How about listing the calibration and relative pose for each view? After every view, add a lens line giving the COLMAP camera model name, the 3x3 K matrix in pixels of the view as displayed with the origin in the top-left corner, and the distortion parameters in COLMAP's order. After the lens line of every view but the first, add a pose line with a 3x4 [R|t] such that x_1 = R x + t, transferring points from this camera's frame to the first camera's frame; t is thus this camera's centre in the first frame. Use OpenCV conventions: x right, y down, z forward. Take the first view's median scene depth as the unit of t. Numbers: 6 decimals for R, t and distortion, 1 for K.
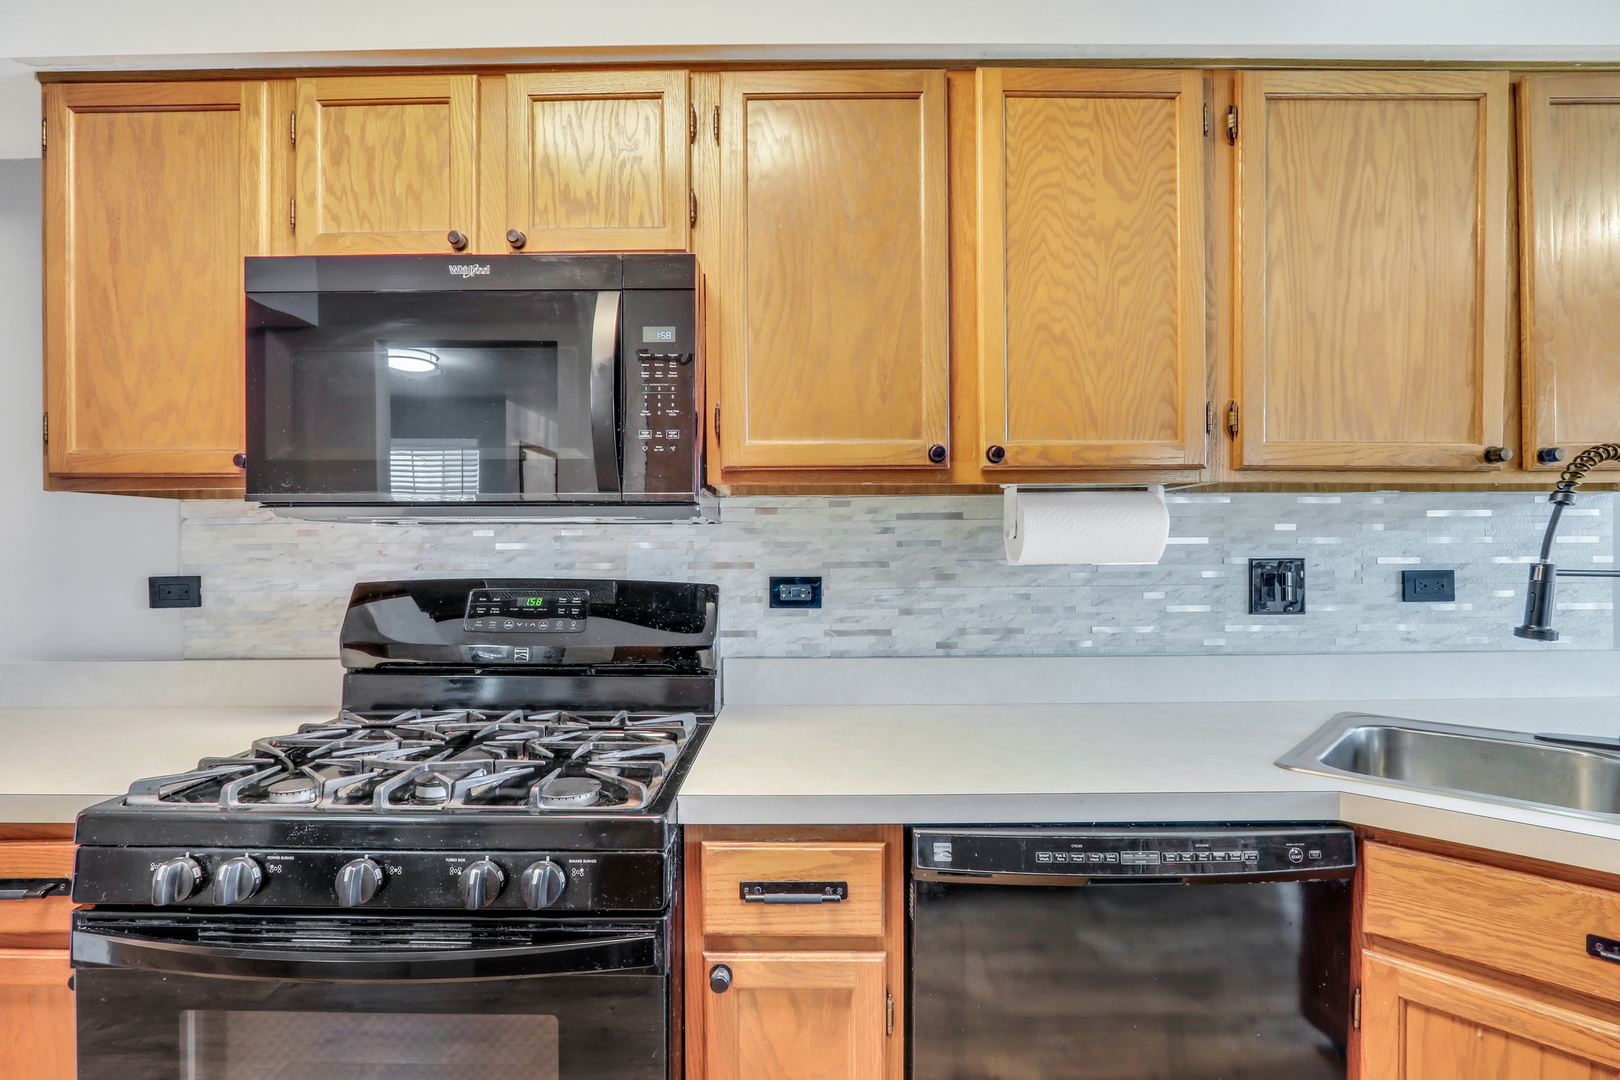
lens RADIAL K [[765.0, 0, 805.8], [0, 765.0, 554.1], [0, 0, 1]] dist [-0.012723, 0.000345]
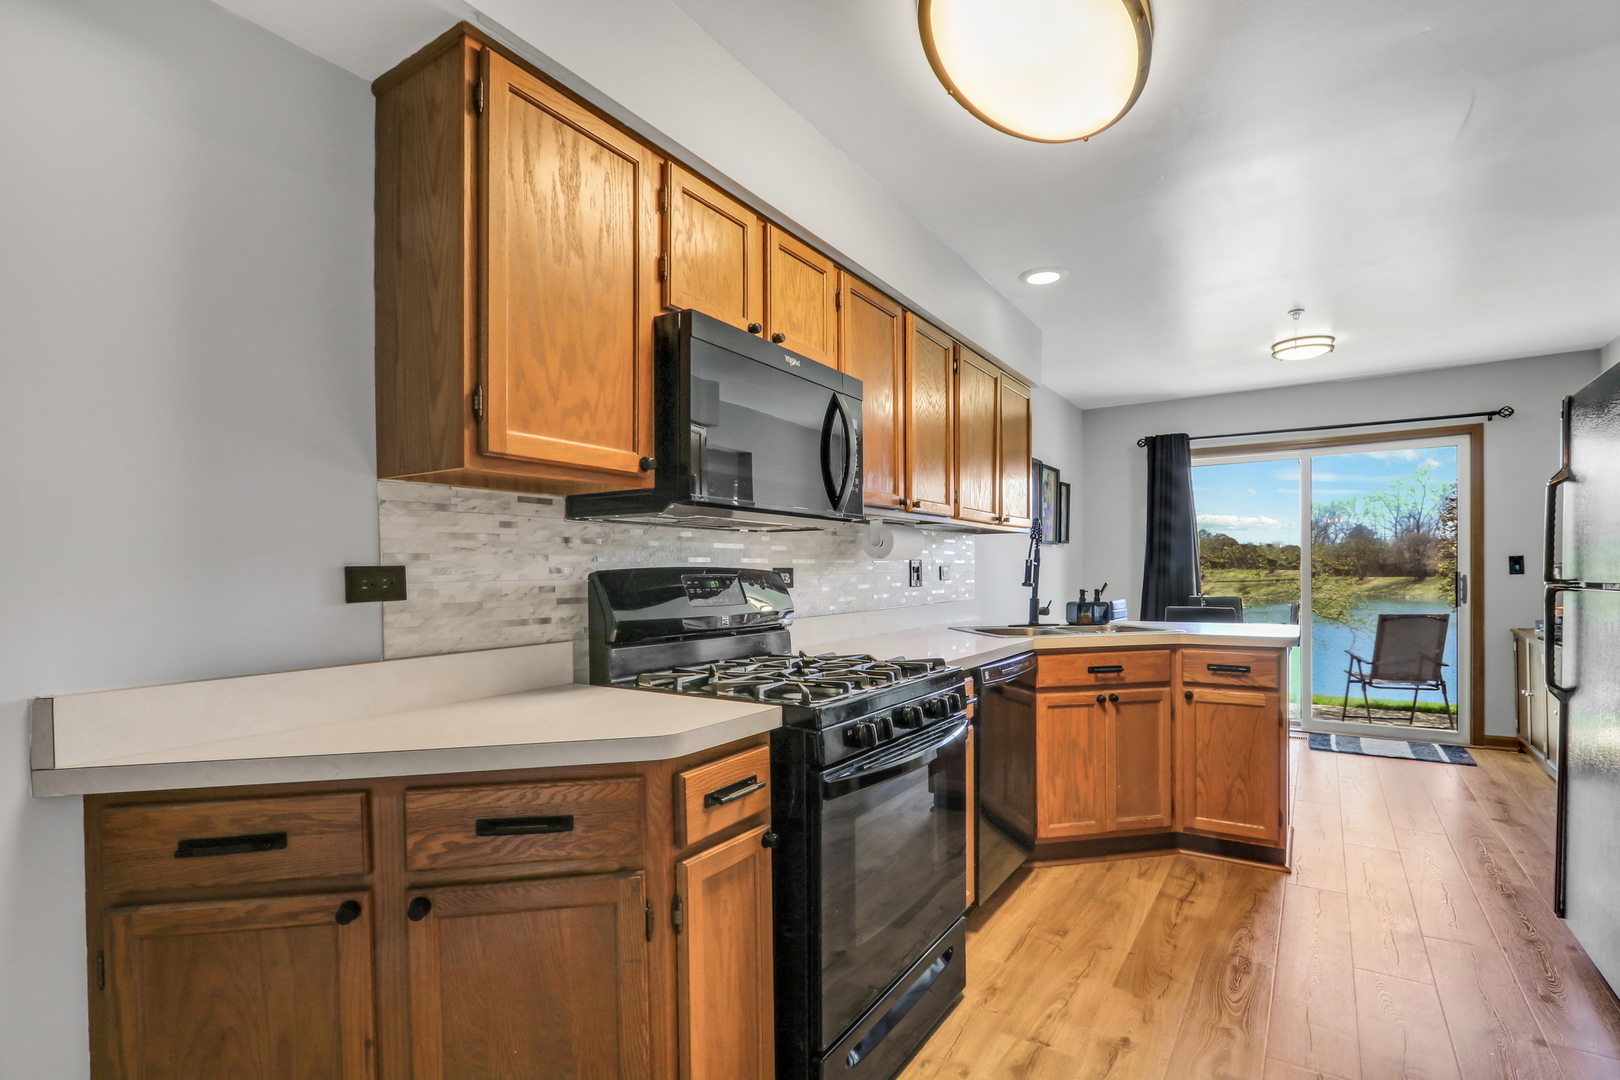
lens RADIAL K [[766.0, 0, 803.9], [0, 766.0, 567.7], [0, 0, 1]] dist [-0.015656, -0.000014]
pose [[0.550285, 0.002945, 0.834972, -1.580856], [0.016238, 0.999767, -0.014227, 0.063225], [-0.834819, 0.021387, 0.550109, 0.125170]]
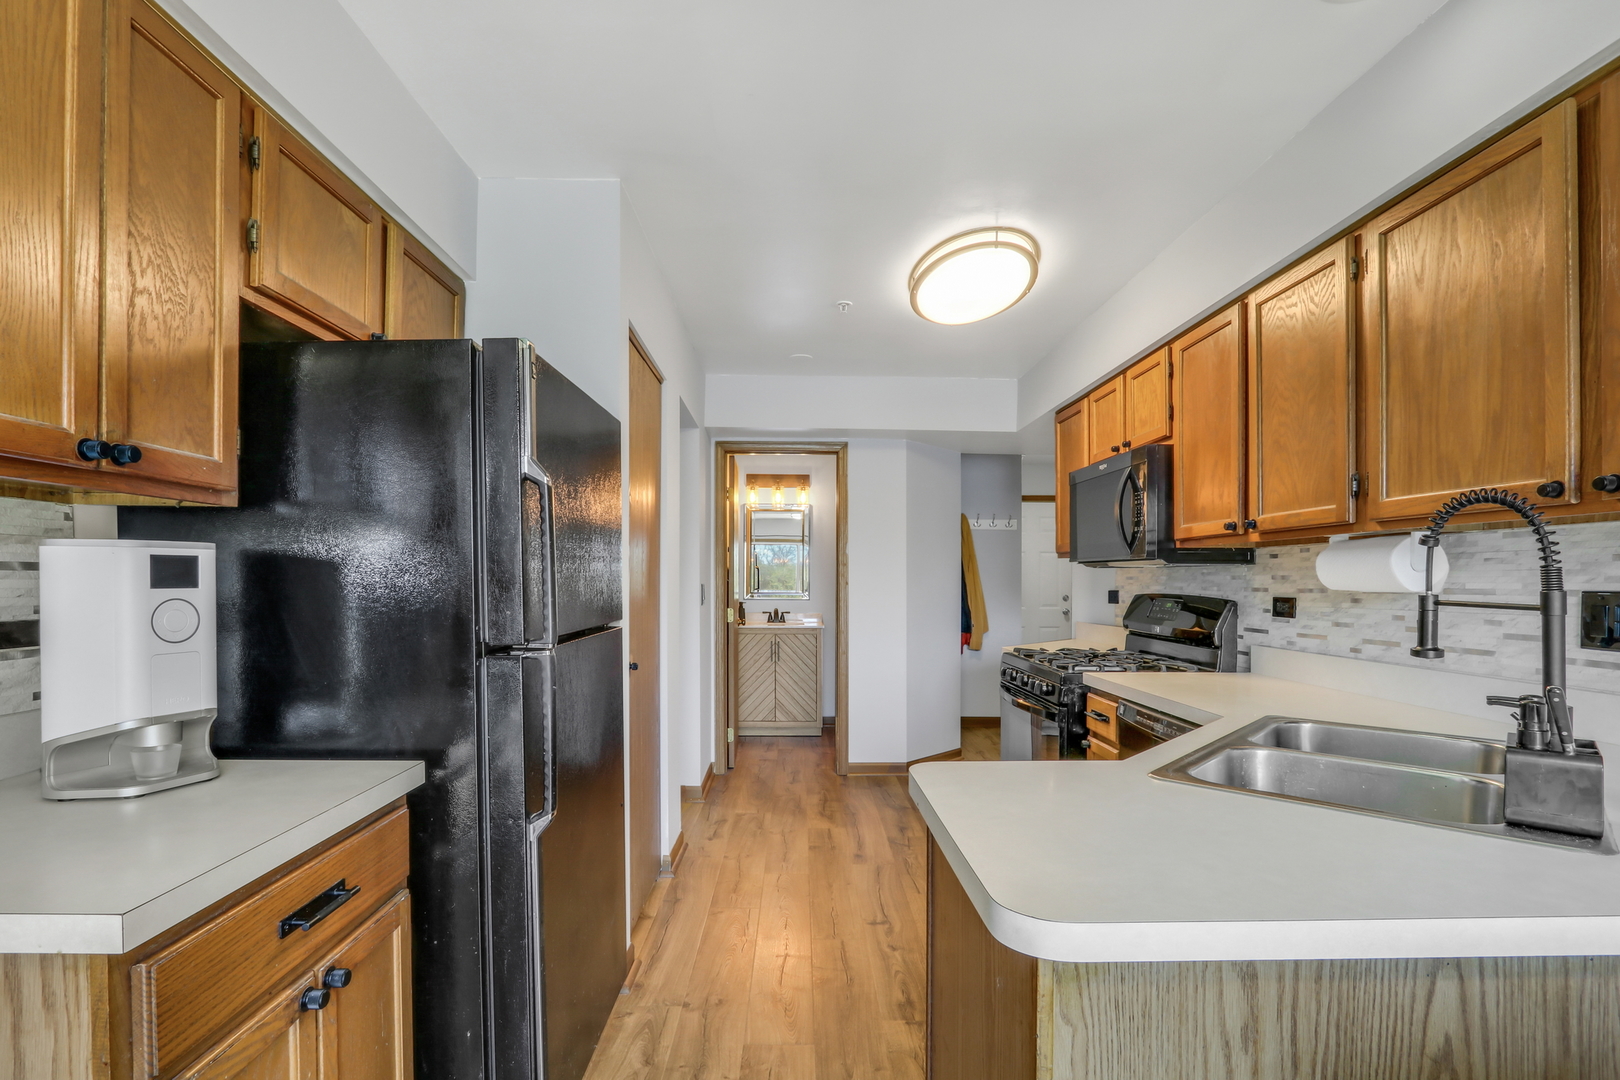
lens RADIAL K [[766.0, 0, 803.9], [0, 766.0, 567.7], [0, 0, 1]] dist [-0.015656, -0.000014]
pose [[0.015979, -0.011713, -0.999804, 1.879724], [-0.003492, 0.999925, -0.011770, -0.011571], [0.999866, 0.003680, 0.015936, -0.013325]]
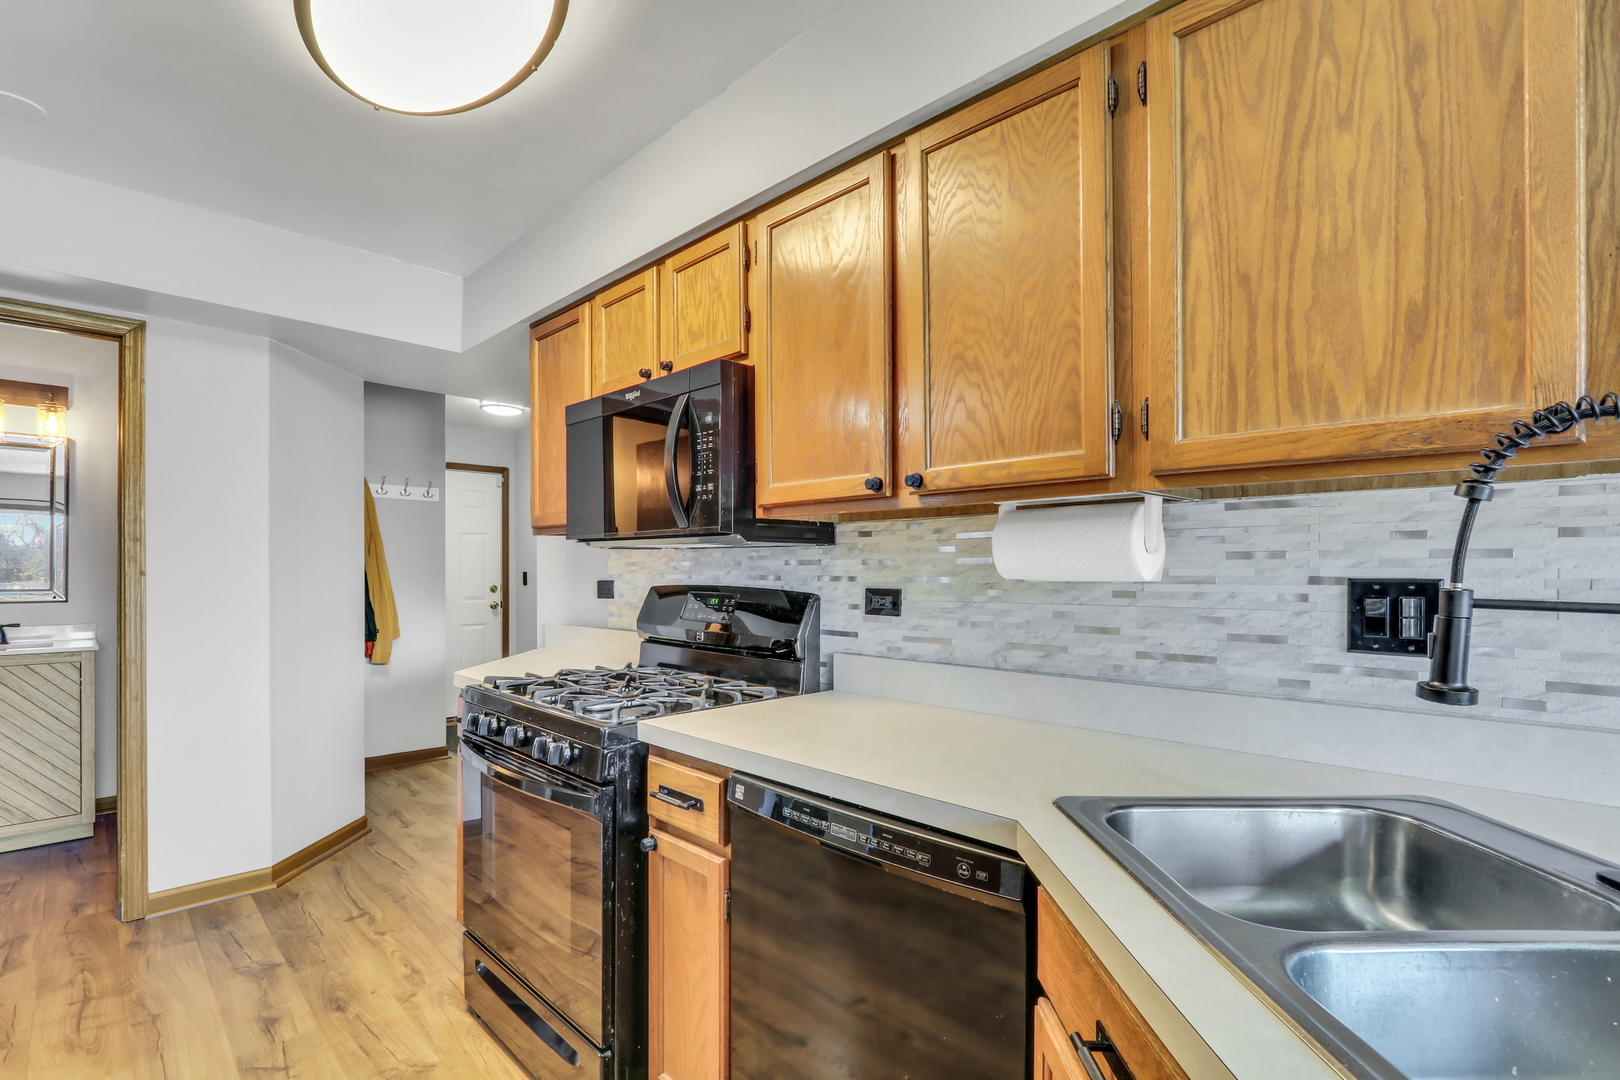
lens RADIAL K [[766.0, 0, 803.9], [0, 766.0, 567.7], [0, 0, 1]] dist [-0.015656, -0.000014]
pose [[0.697677, 0.003522, -0.716404, 0.917966], [-0.003600, 0.999993, 0.001410, -0.005048], [0.716403, 0.001596, 0.697684, 0.104826]]
